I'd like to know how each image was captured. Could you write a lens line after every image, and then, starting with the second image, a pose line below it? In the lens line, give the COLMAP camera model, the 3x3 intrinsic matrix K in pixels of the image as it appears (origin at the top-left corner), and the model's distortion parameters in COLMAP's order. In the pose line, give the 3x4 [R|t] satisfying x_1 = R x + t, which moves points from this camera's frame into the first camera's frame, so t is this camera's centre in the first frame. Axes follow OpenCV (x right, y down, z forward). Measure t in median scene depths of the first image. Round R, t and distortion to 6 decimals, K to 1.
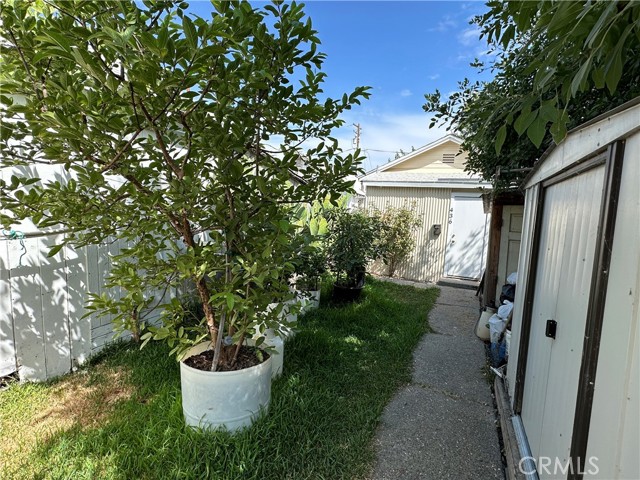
lens RADIAL K [[353.7, 0, 320.6], [0, 353.7, 237.8], [0, 0, 1]] dist [0.004018, -0.000043]
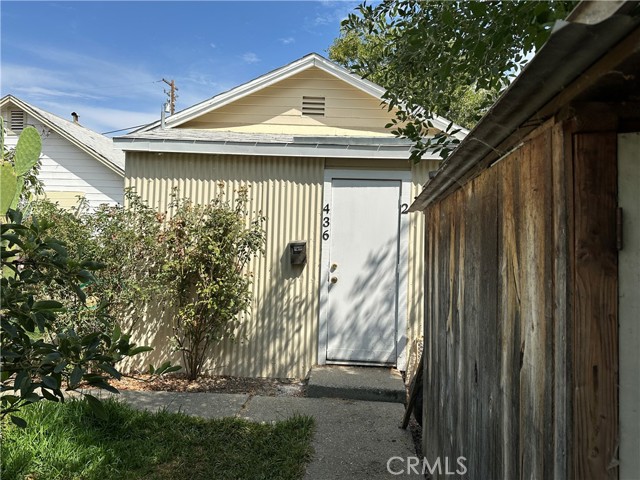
lens RADIAL K [[466.8, 0, 320.0], [0, 466.8, 238.6], [0, 0, 1]] dist [0.003025, 0.000193]
pose [[0.936798, -0.041314, 0.347423, 0.156154], [0.055351, 0.997999, -0.030570, -0.023196], [-0.345465, 0.047868, 0.937210, 0.453224]]
